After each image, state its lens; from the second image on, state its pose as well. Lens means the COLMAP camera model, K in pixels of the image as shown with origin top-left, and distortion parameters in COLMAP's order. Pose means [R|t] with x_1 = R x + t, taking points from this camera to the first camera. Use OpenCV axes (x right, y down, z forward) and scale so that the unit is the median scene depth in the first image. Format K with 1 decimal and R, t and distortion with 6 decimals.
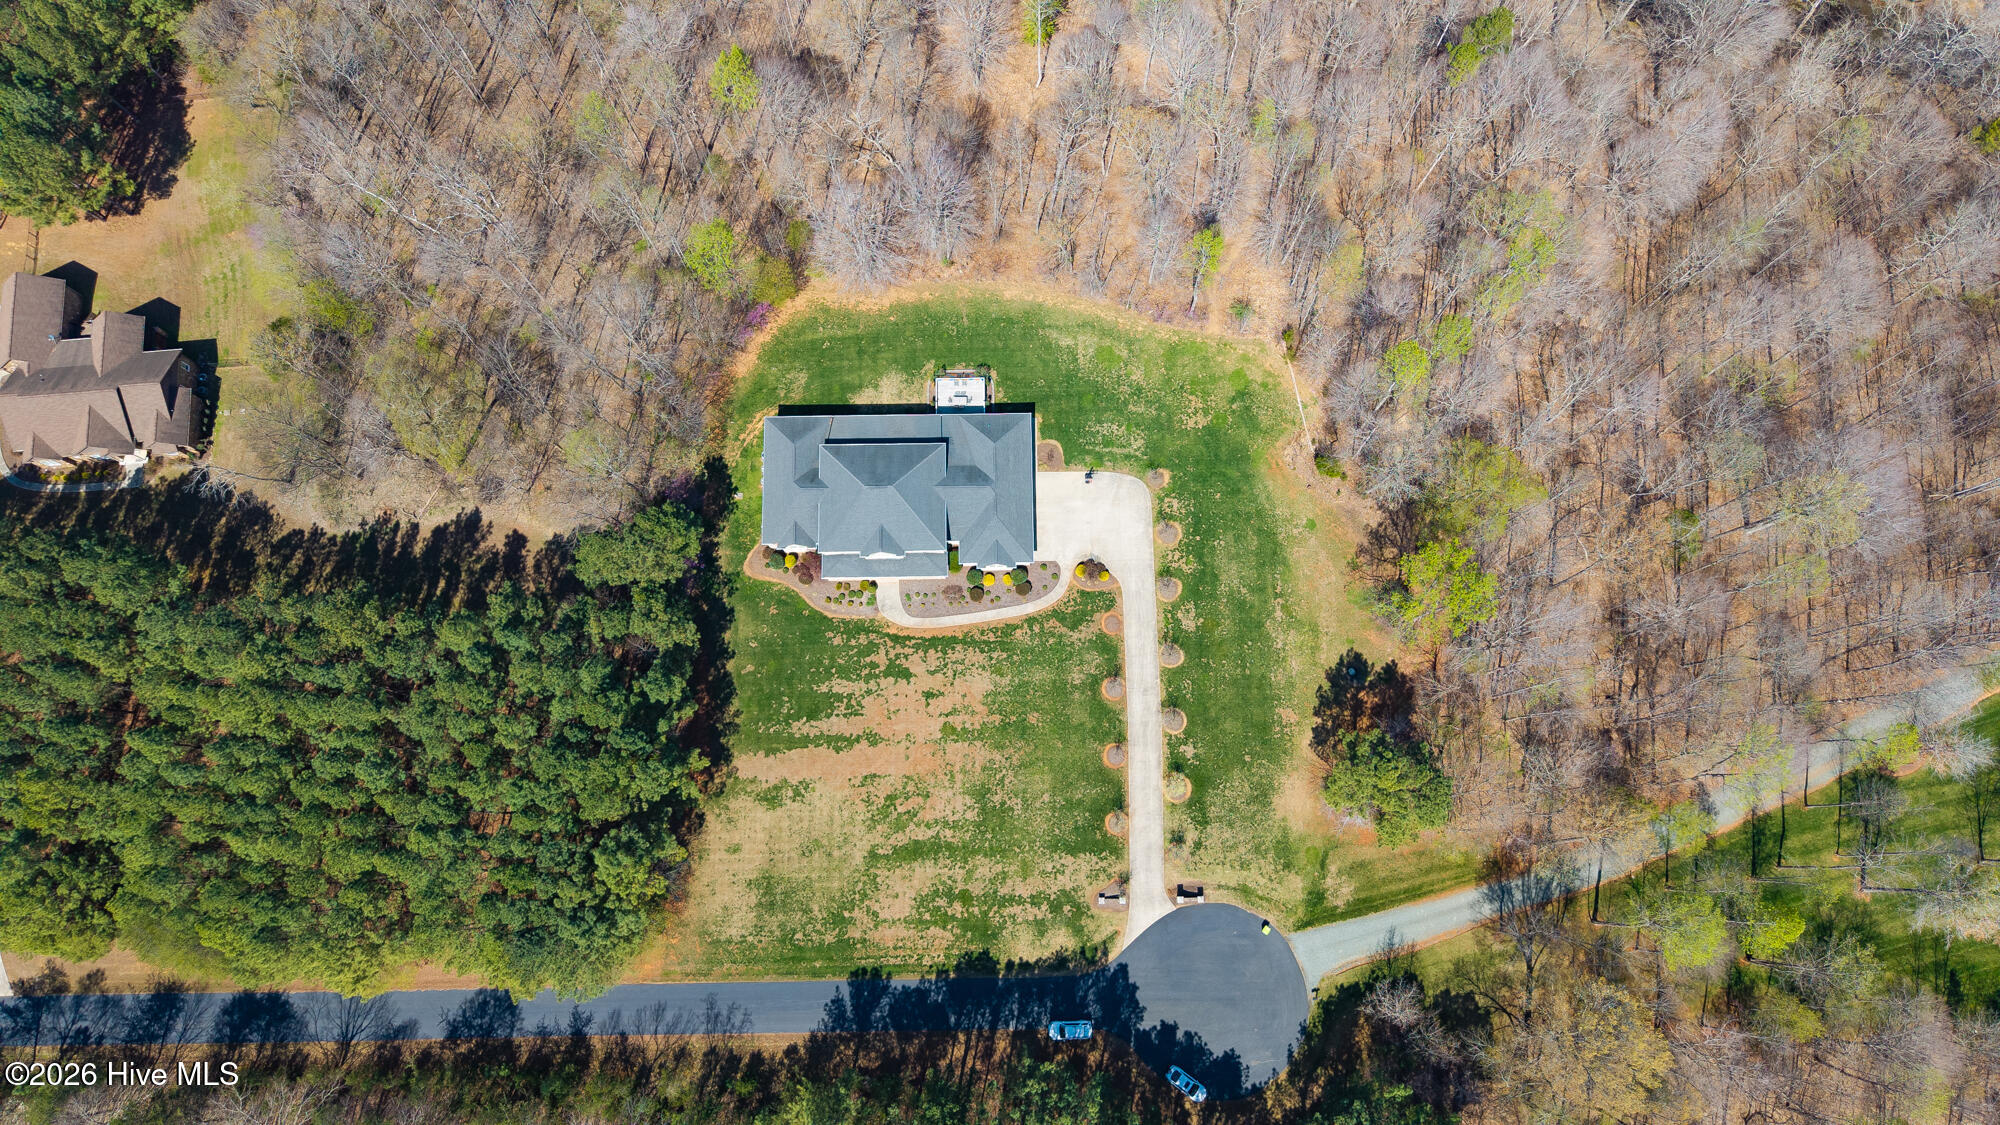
lens RADIAL K [[1353.4, 0, 1005.5], [0, 1353.4, 544.8], [0, 0, 1]] dist [0.025115, -0.062546]
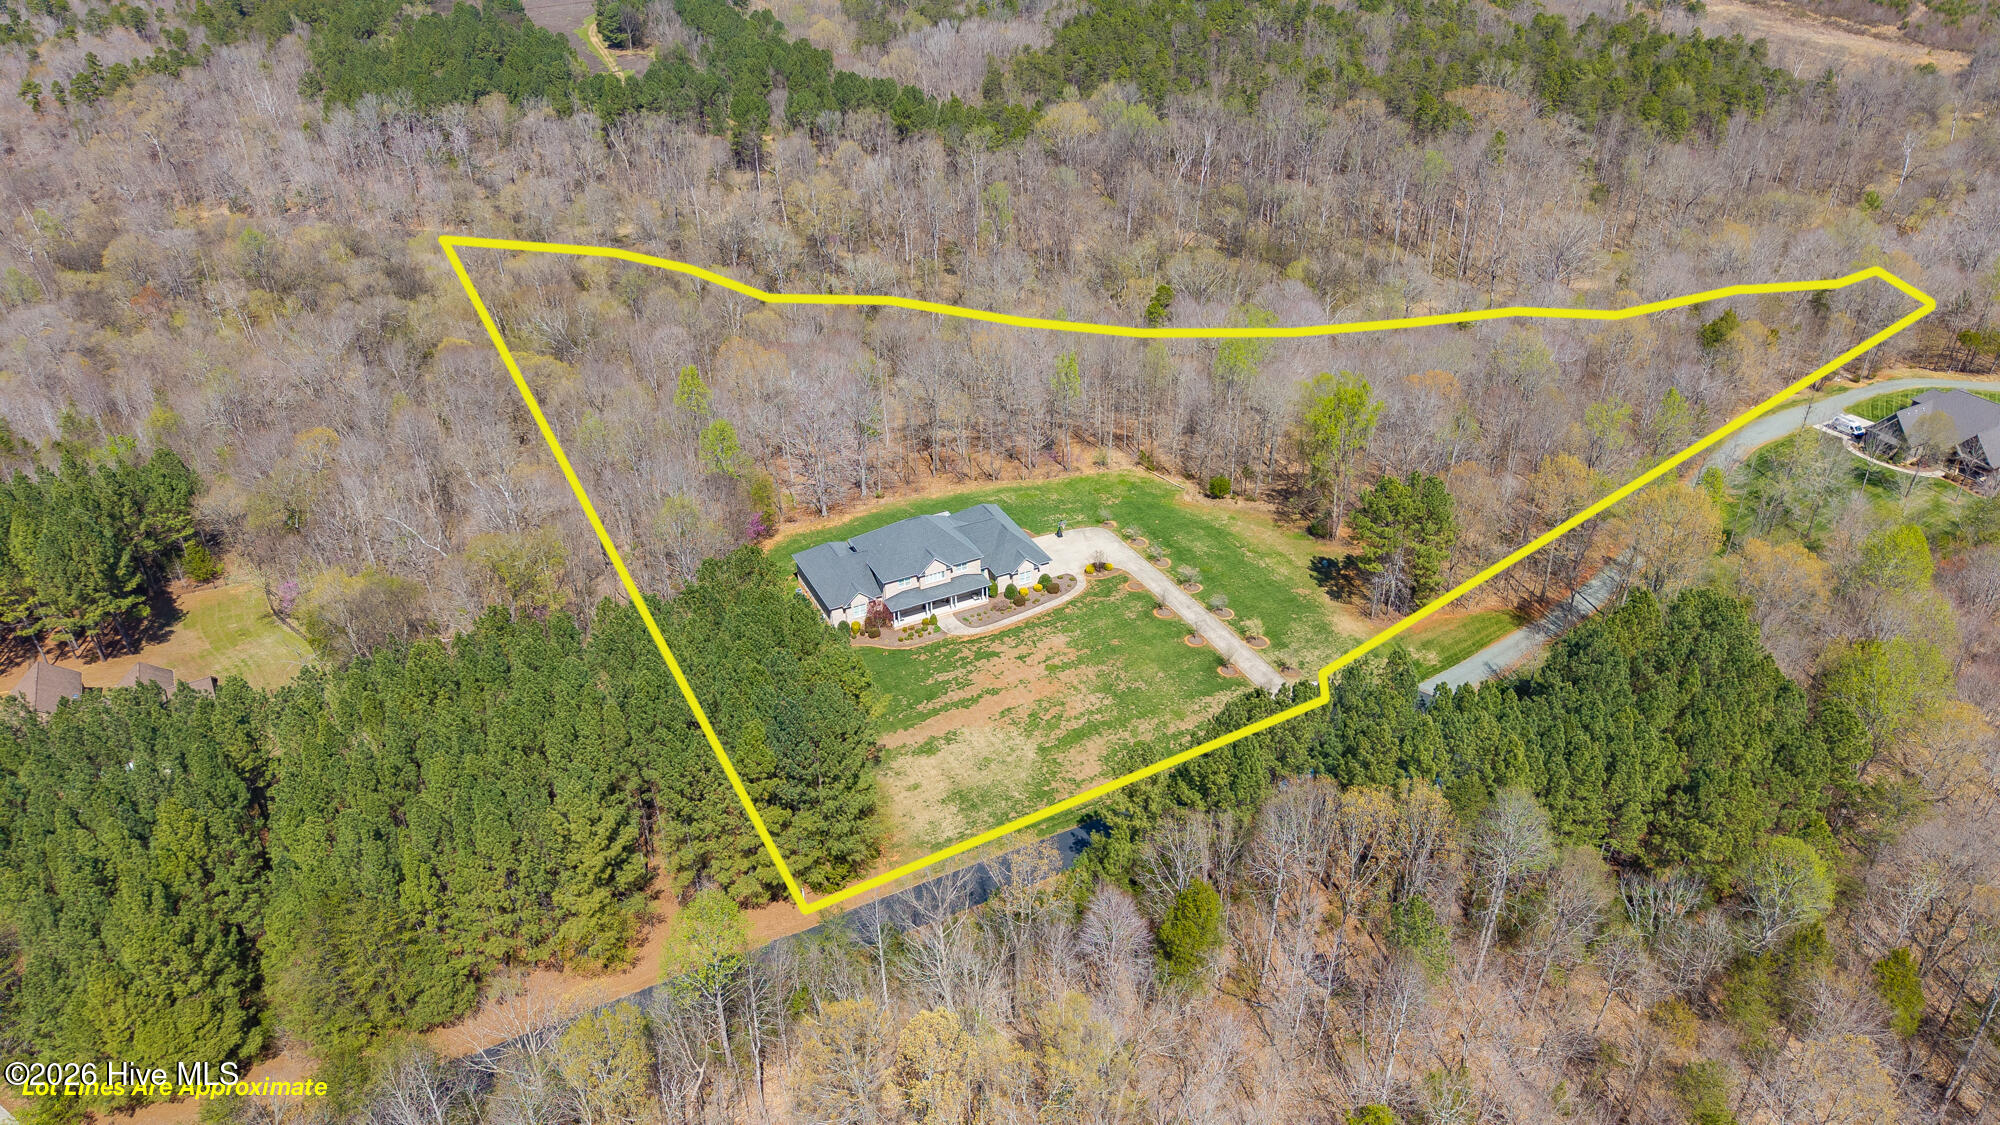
lens RADIAL K [[1353.4, 0, 1005.5], [0, 1353.4, 544.8], [0, 0, 1]] dist [0.025115, -0.062546]
pose [[0.904407, -0.235058, 0.356085, -0.436376], [0.419609, 0.641217, -0.642471, 0.750091], [-0.077309, 0.730471, 0.678554, 0.190774]]
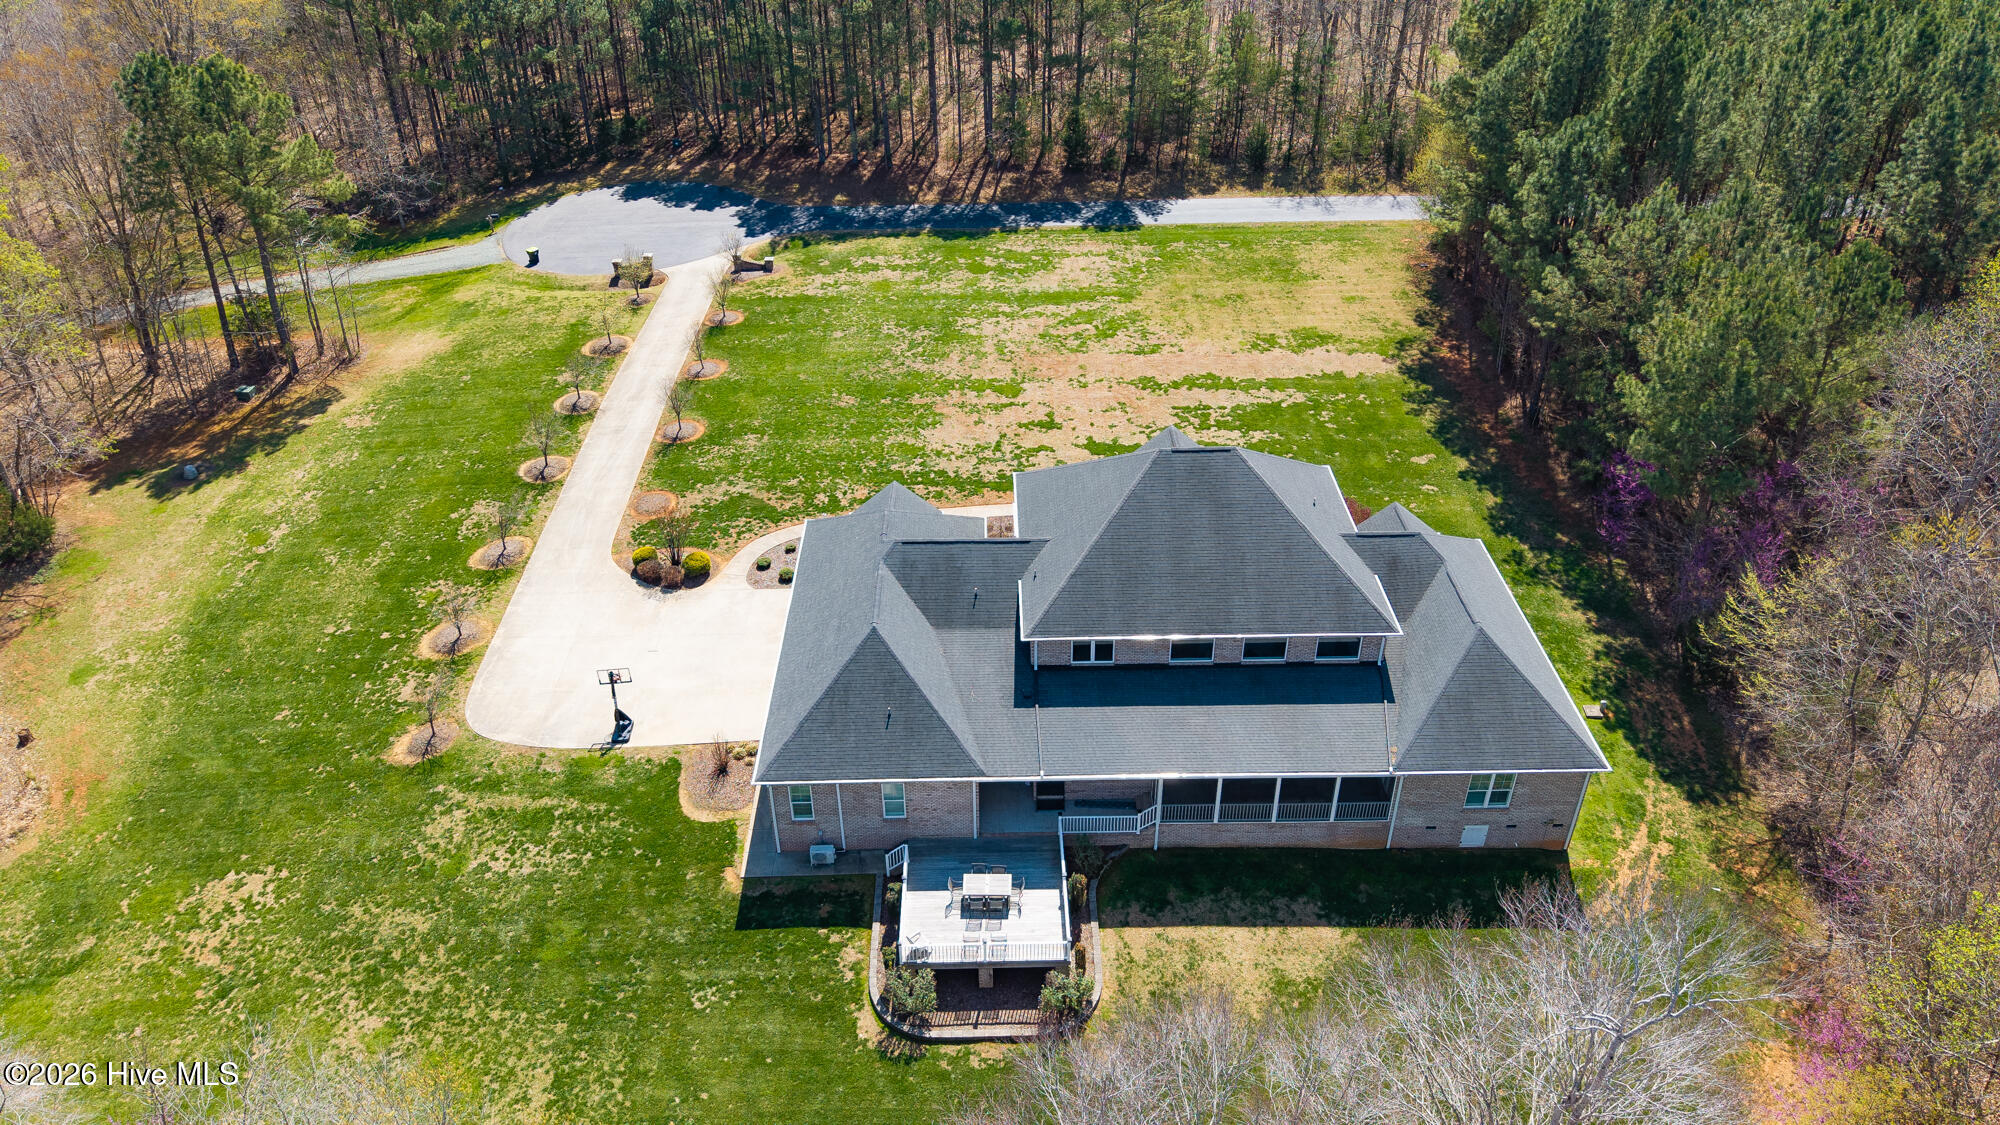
lens RADIAL K [[1338.3, 0, 989.8], [0, 1338.3, 563.6], [0, 0, 1]] dist [0.023132, -0.059733]
pose [[-0.999991, -0.000332, 0.004144, -0.036876], [0.004001, -0.347085, 0.937825, -0.376161], [0.001127, 0.937834, 0.347083, 0.873981]]
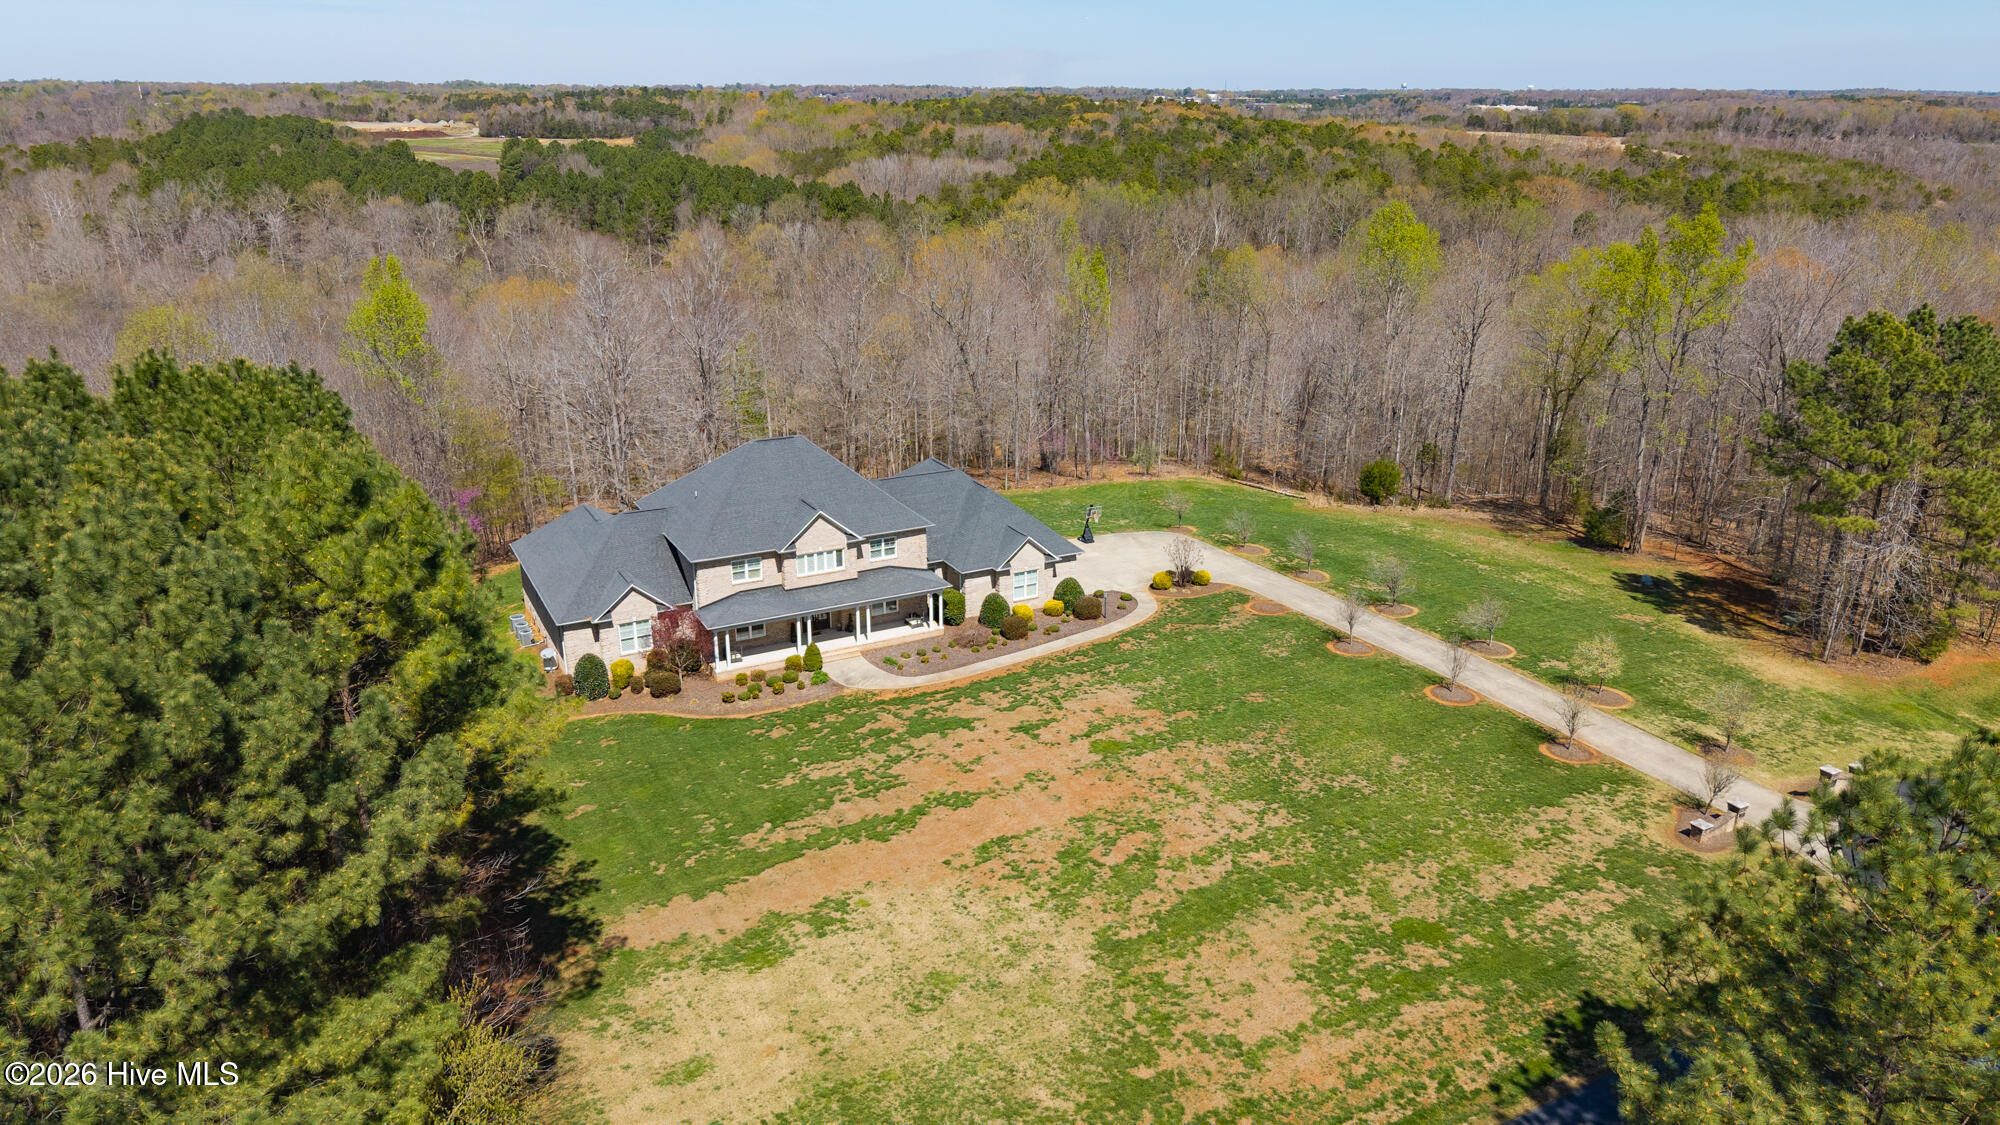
lens RADIAL K [[1353.4, 0, 1005.5], [0, 1353.4, 544.8], [0, 0, 1]] dist [0.025115, -0.062546]
pose [[0.890178, -0.149834, 0.430271, -0.239484], [0.444008, 0.497077, -0.745501, 0.400201], [-0.102176, 0.854672, 0.509015, 0.729800]]
